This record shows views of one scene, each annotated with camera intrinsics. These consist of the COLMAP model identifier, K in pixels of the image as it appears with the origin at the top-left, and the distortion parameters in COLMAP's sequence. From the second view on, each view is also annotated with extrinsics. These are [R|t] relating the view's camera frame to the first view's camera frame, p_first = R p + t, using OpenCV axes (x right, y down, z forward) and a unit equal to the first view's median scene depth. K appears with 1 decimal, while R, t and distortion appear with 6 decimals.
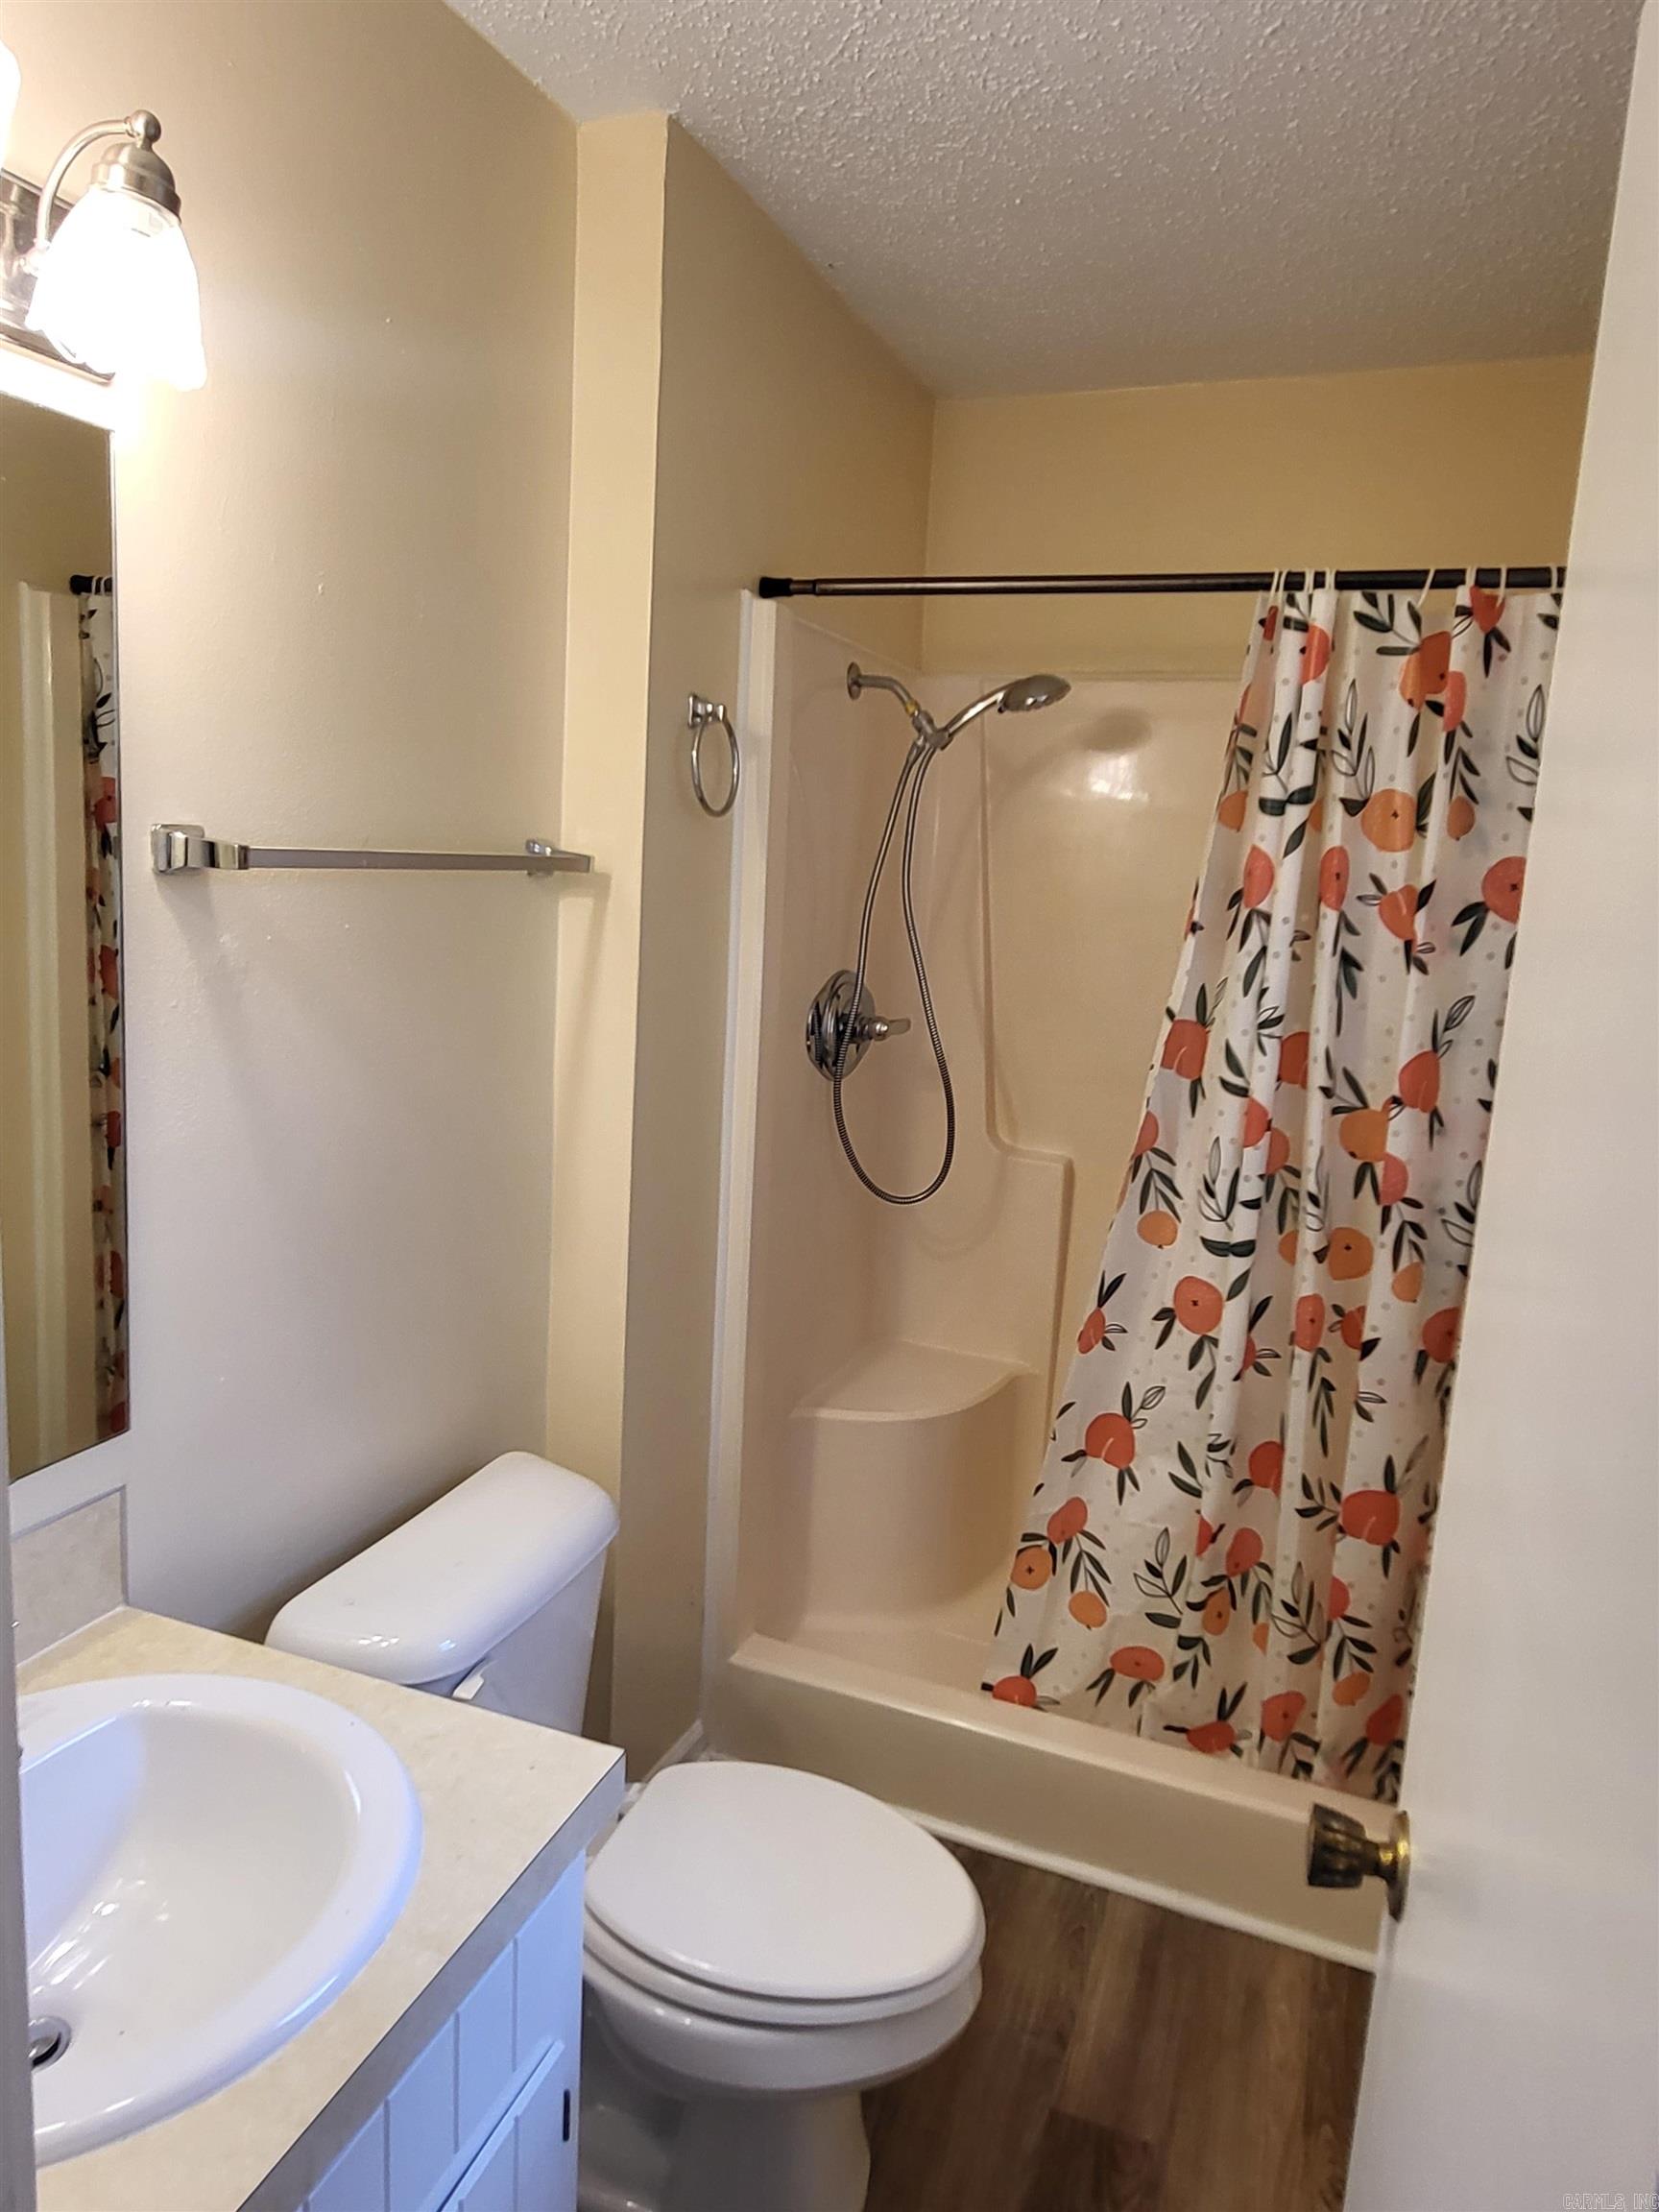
lens RADIAL K [[1425.8, 0, 818.6], [0, 1425.8, 1109.9], [0, 0, 1]] dist [0.022925, -0.005455]
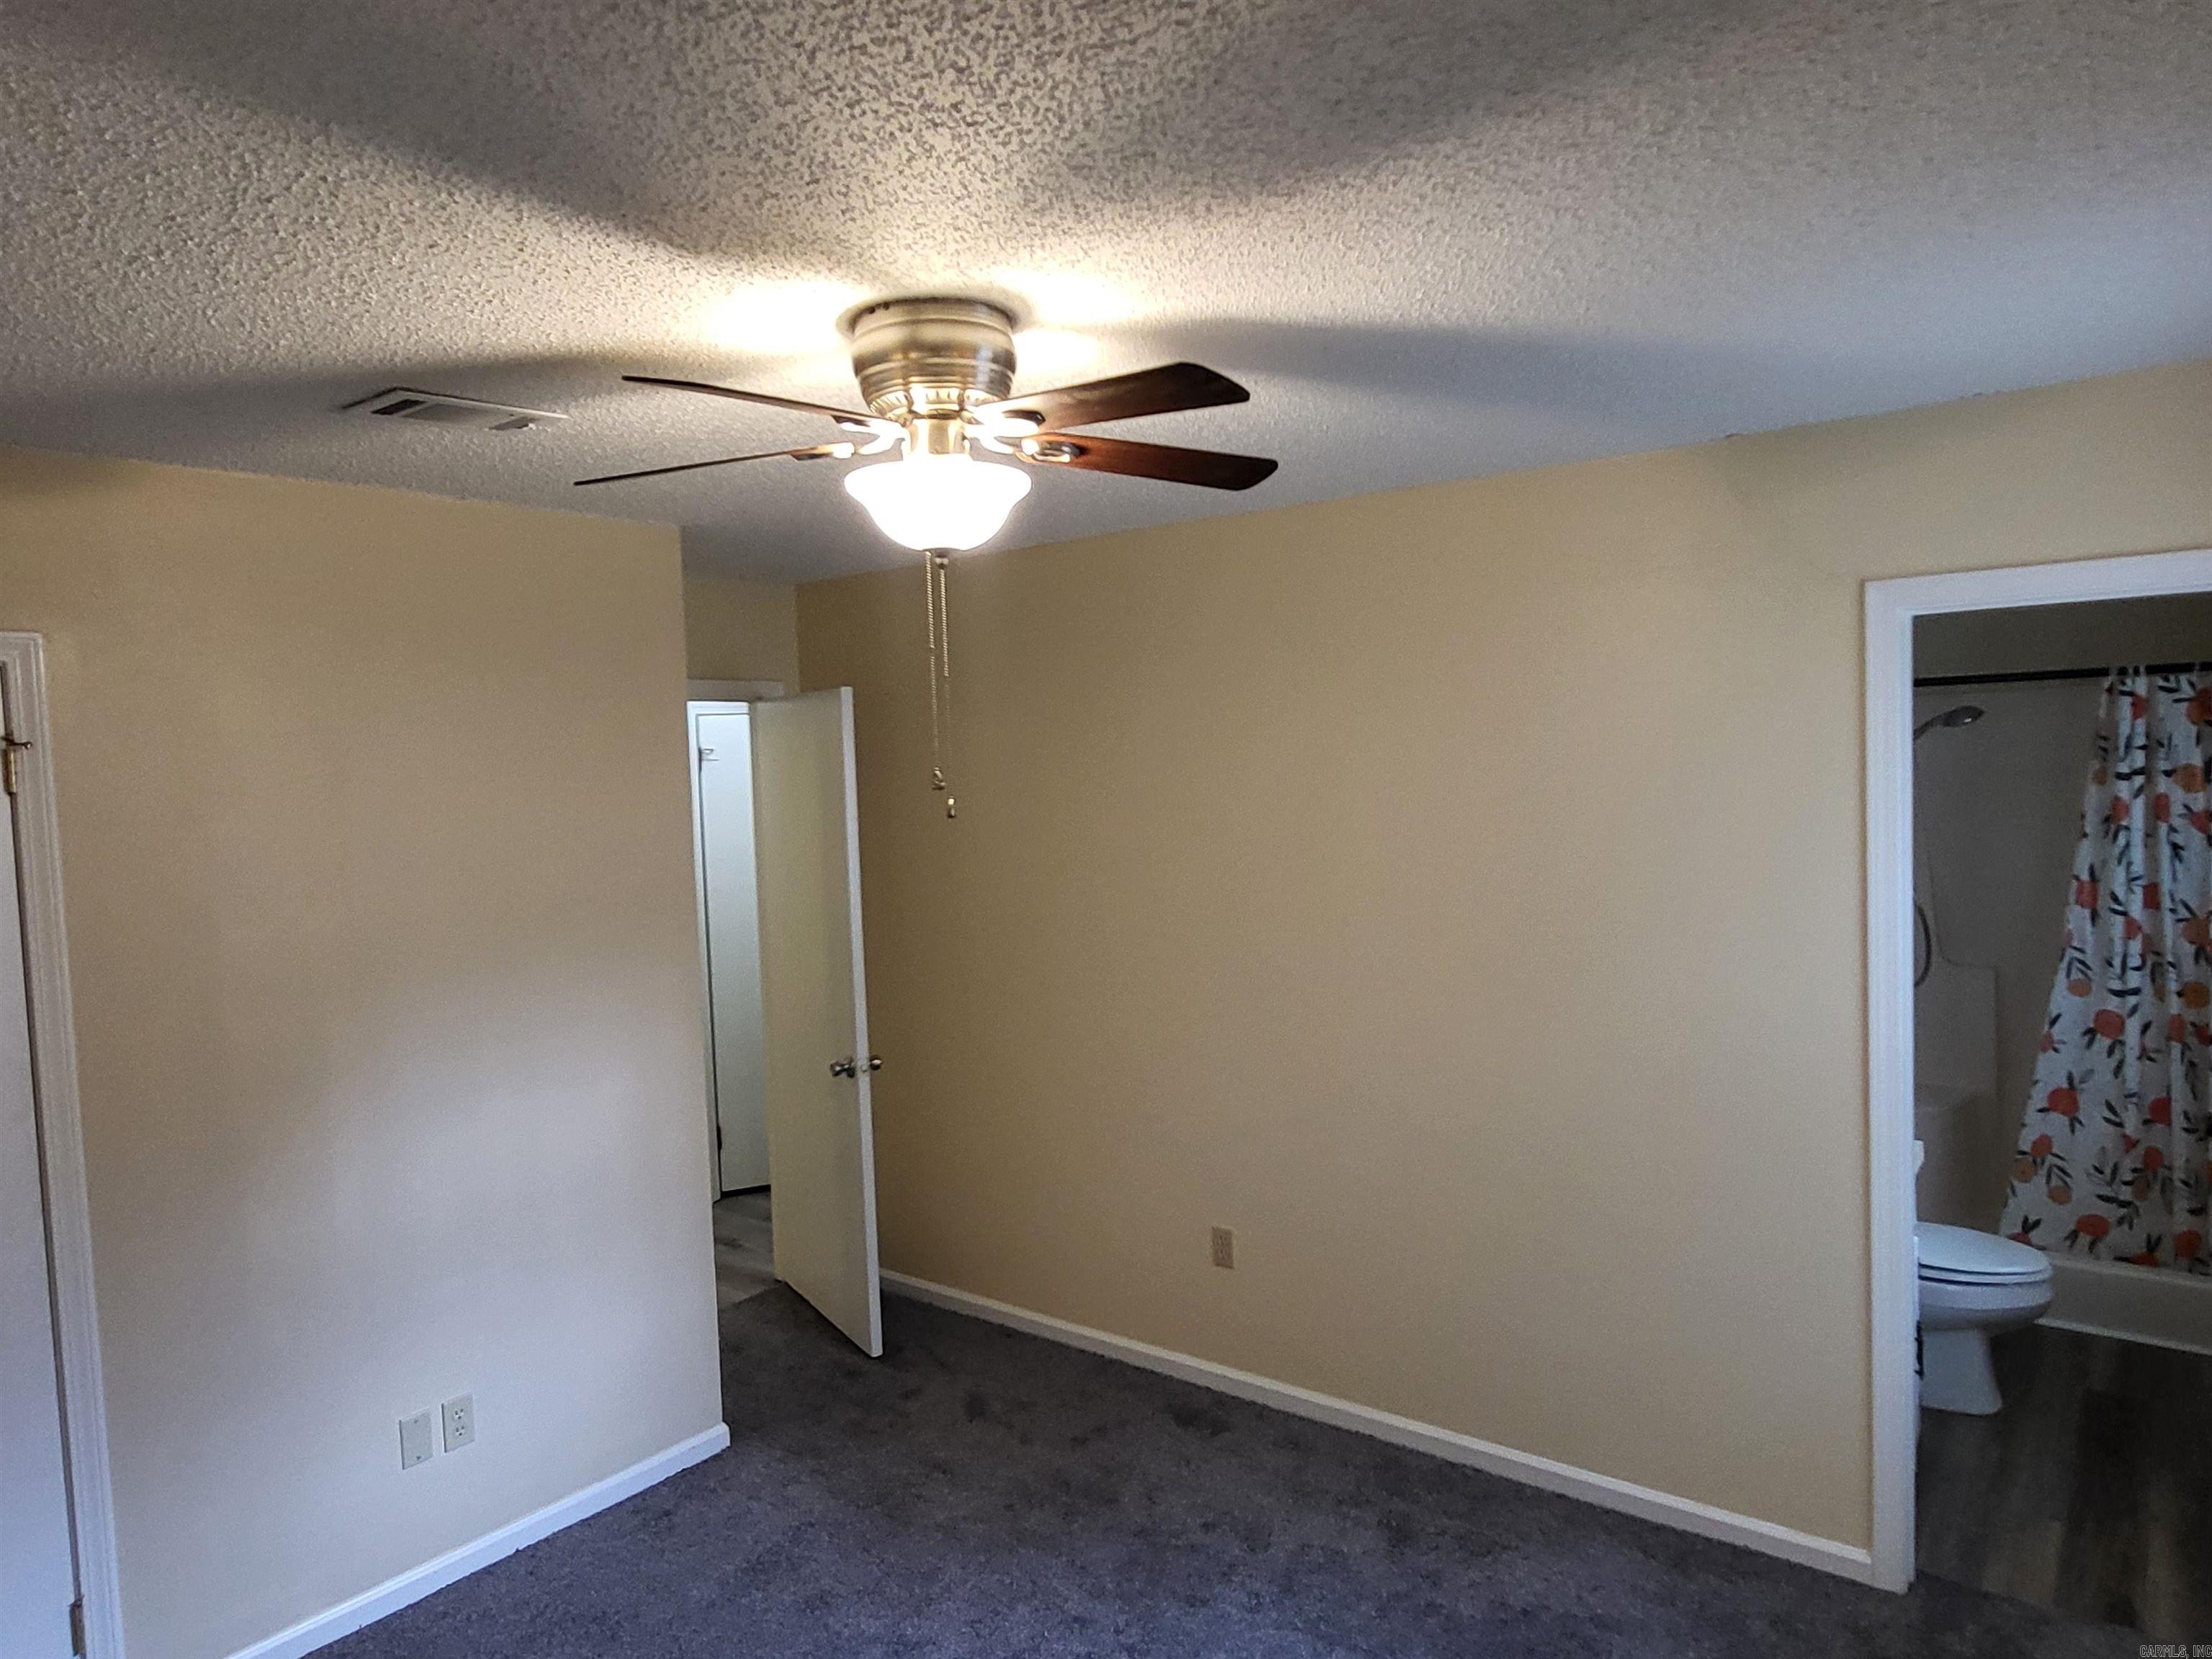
lens RADIAL K [[1425.8, 0, 1114.9], [0, 1425.8, 817.4], [0, 0, 1]] dist [0.022925, -0.005455]
pose [[0.963527, -0.058793, -0.261071, -0.538205], [0.018816, 0.988038, -0.153060, 0.137552], [0.266947, 0.142566, 0.953108, -1.341657]]
